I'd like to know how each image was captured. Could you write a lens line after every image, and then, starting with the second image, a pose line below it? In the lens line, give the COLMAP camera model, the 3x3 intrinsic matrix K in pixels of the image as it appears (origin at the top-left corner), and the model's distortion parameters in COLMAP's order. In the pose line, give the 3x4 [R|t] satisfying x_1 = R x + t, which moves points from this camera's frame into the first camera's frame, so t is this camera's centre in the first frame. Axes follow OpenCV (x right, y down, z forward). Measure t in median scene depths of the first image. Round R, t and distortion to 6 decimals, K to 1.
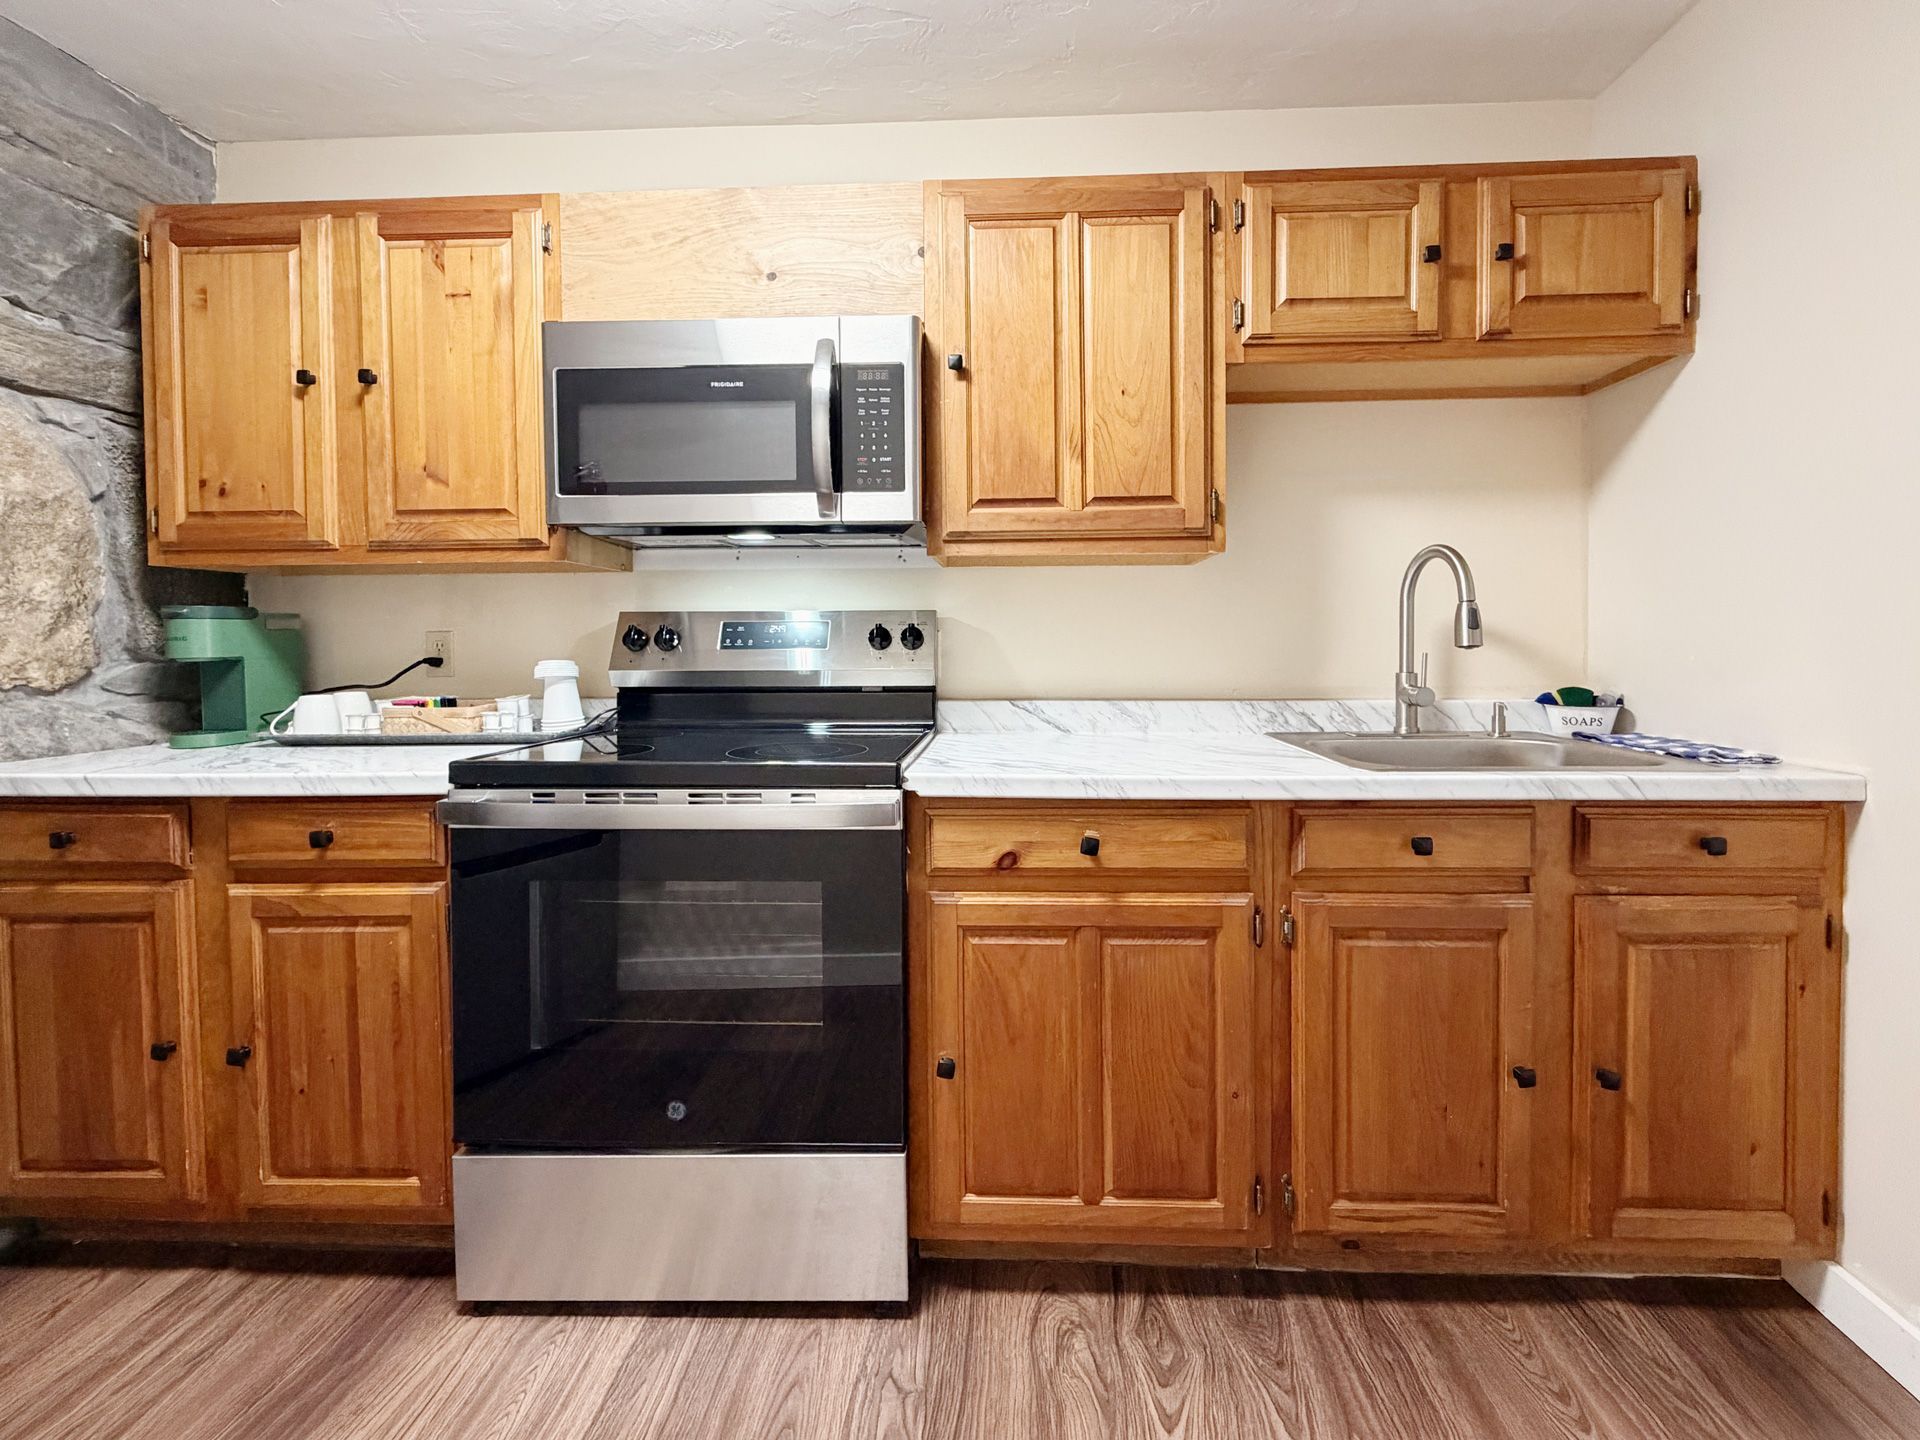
lens RADIAL K [[801.8, 0, 988.3], [0, 801.8, 653.2], [0, 0, 1]] dist [0.000262, -0.000039]
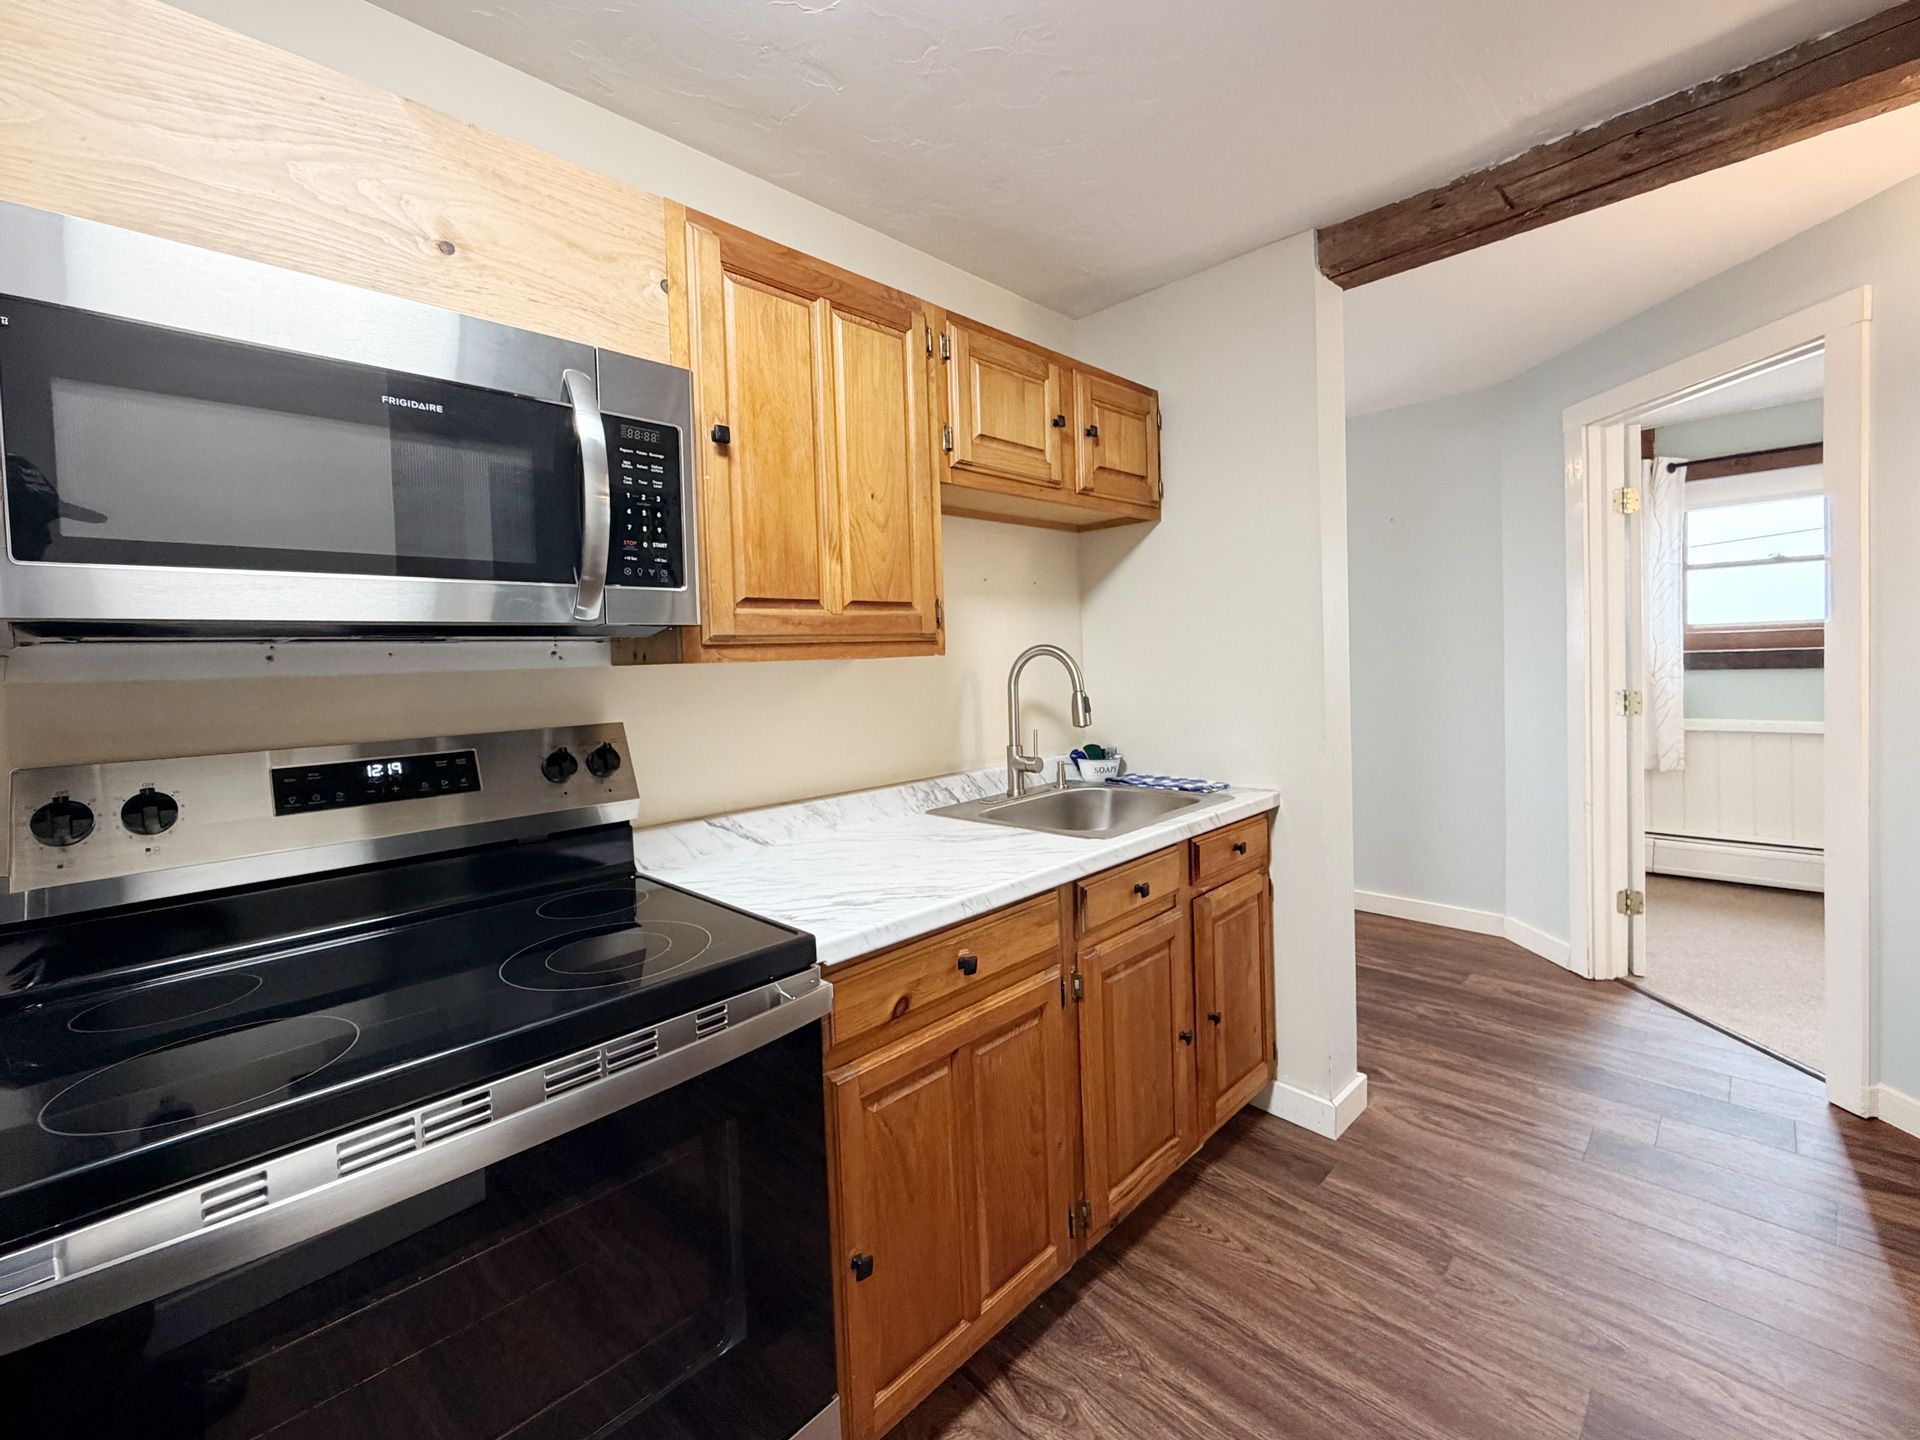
lens RADIAL K [[798.4, 0, 947.8], [0, 798.4, 681.4], [0, 0, 1]] dist [0.000808, 0.000026]
pose [[0.684786, -0.037613, 0.727773, -0.498896], [0.044629, 0.998957, 0.009636, -0.103700], [-0.727376, 0.025881, 0.685750, 0.265716]]
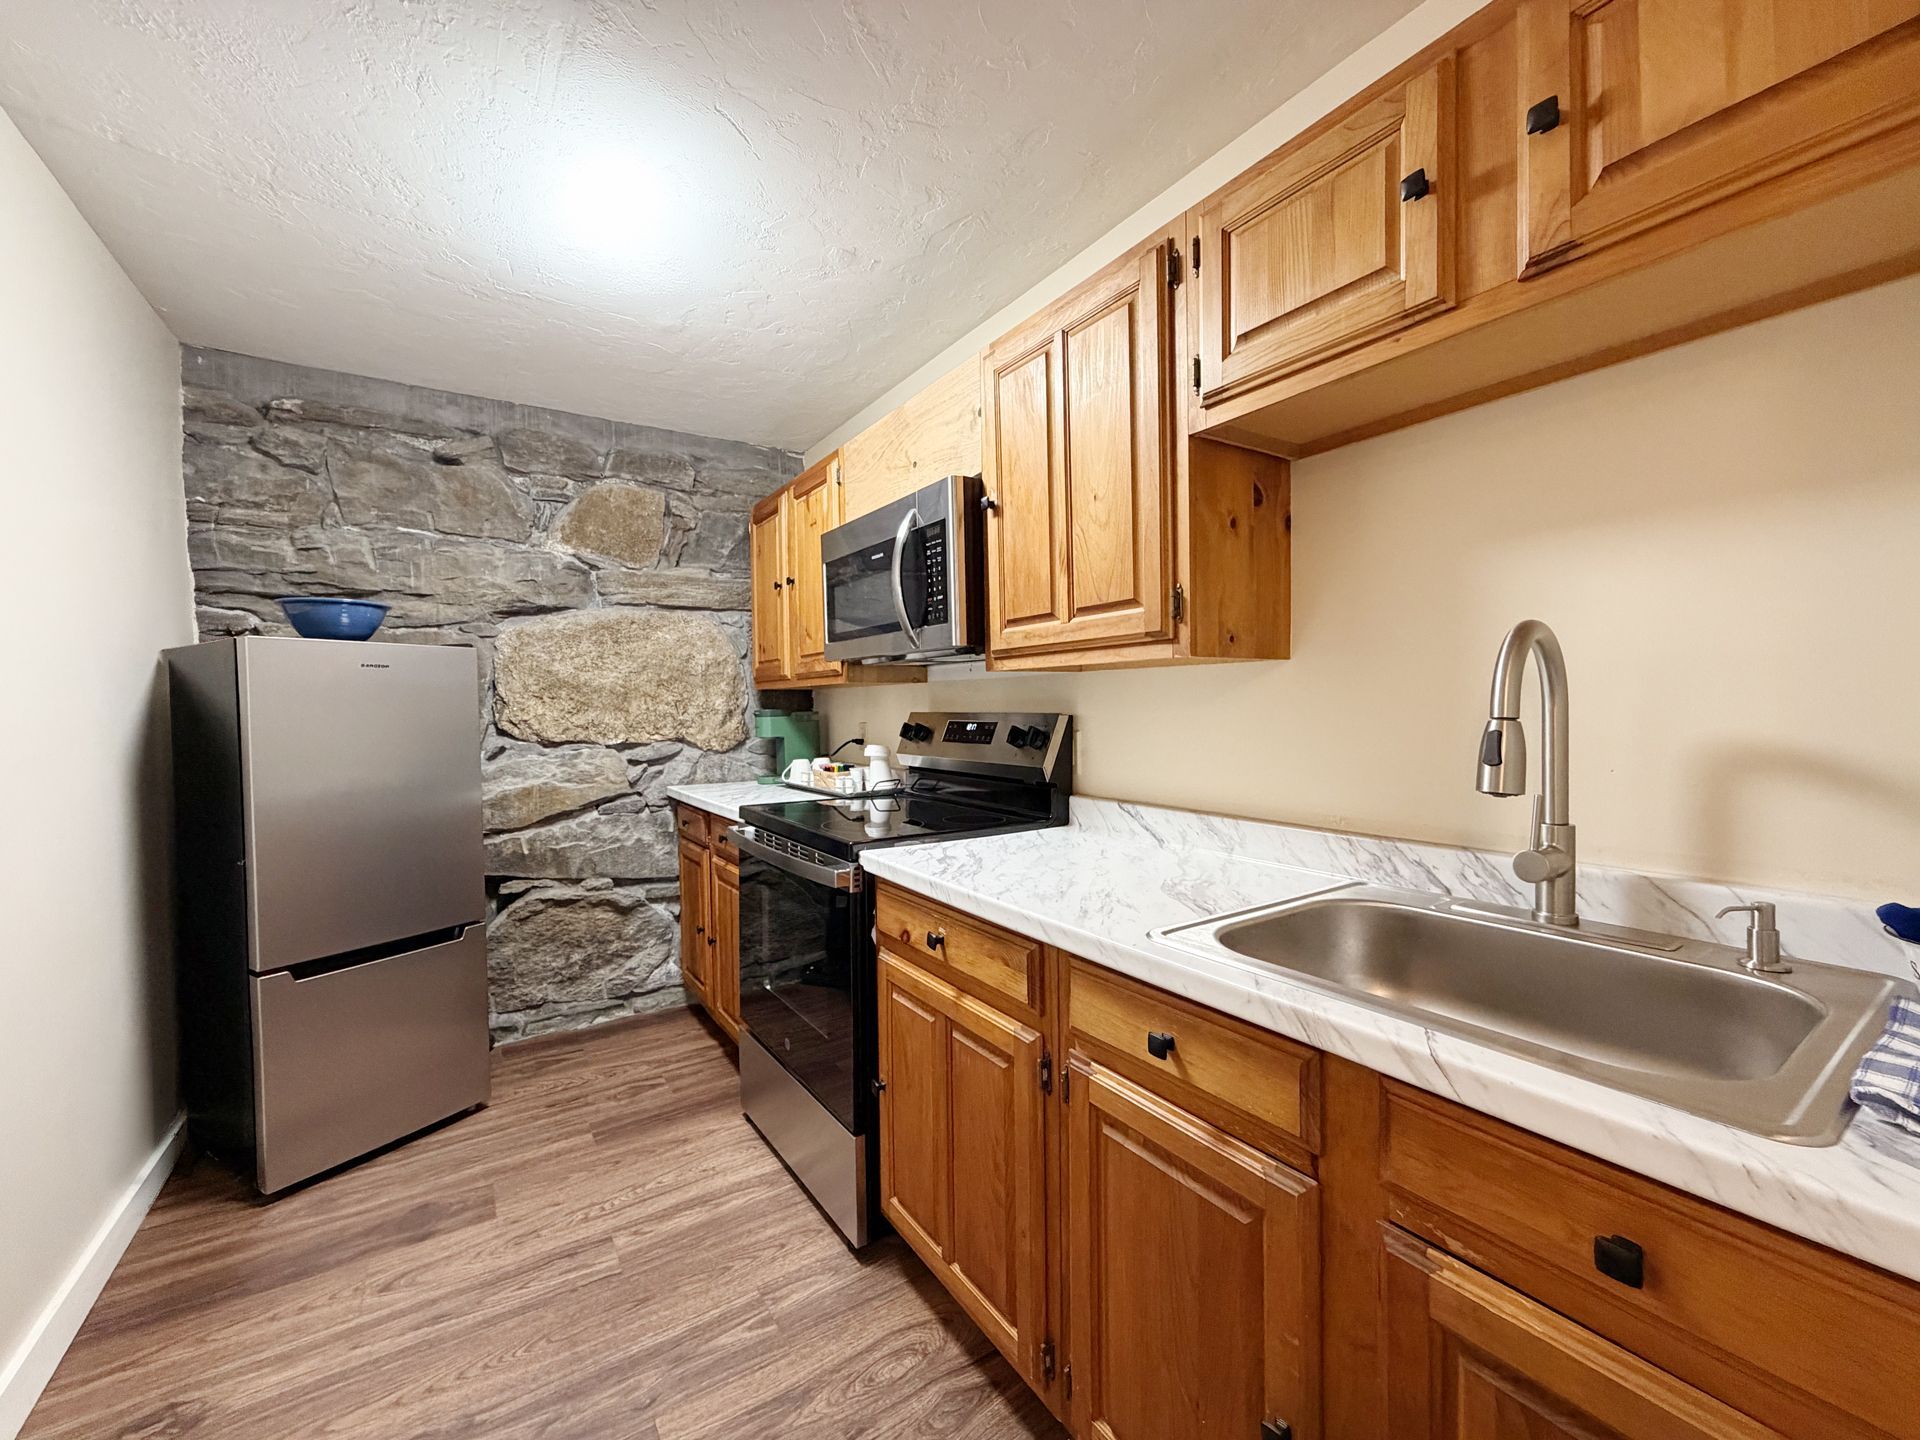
lens RADIAL K [[762.0, 0, 960.0], [0, 762.0, 720.0], [0, 0, 1]] dist [-0.003028, -0.000249]
pose [[0.589543, 0.015075, -0.807596, 0.825998], [-0.005277, 0.999876, 0.014812, -0.070188], [0.807720, -0.004471, 0.589550, 0.329942]]
